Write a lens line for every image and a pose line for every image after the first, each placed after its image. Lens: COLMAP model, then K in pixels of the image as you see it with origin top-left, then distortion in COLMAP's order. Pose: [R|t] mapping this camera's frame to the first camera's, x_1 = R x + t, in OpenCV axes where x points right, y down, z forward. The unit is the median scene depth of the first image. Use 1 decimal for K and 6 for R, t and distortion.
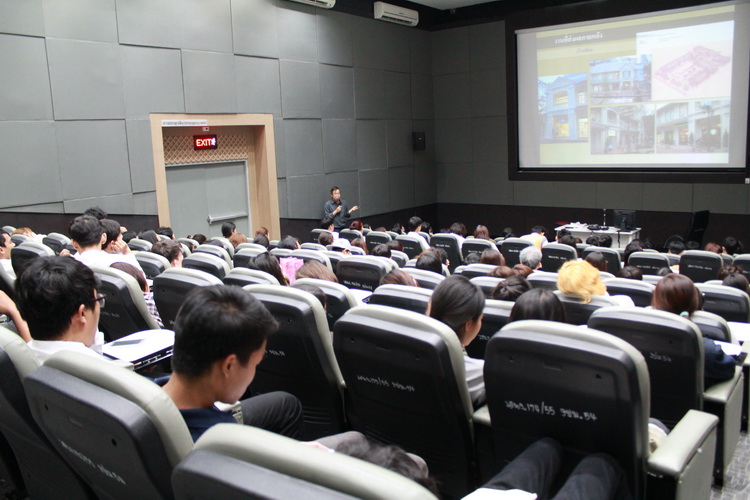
lens RADIAL K [[654.4, 0, 375.0], [0, 654.4, 250.0], [0, 0, 1]] dist [-0.011482, 0.109975]
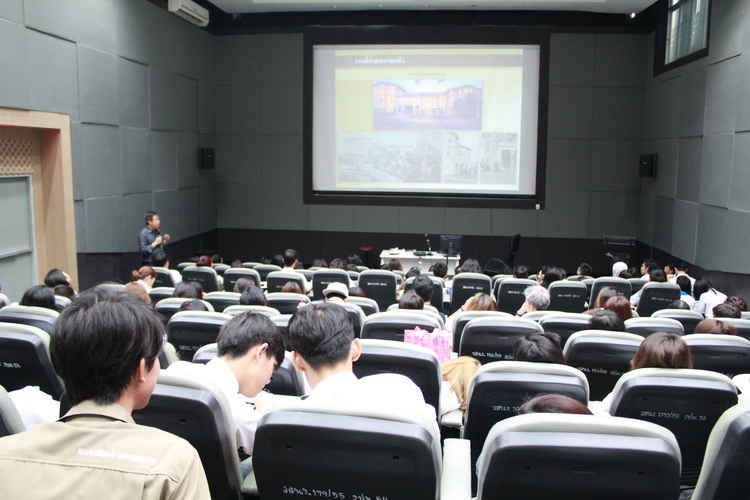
lens RADIAL K [[654.4, 0, 375.0], [0, 654.4, 250.0], [0, 0, 1]] dist [-0.011482, 0.109975]
pose [[0.893406, -0.025439, 0.448529, -0.165593], [0.039774, 0.998954, -0.022566, -0.020136], [-0.447485, 0.038000, 0.893484, 0.158066]]
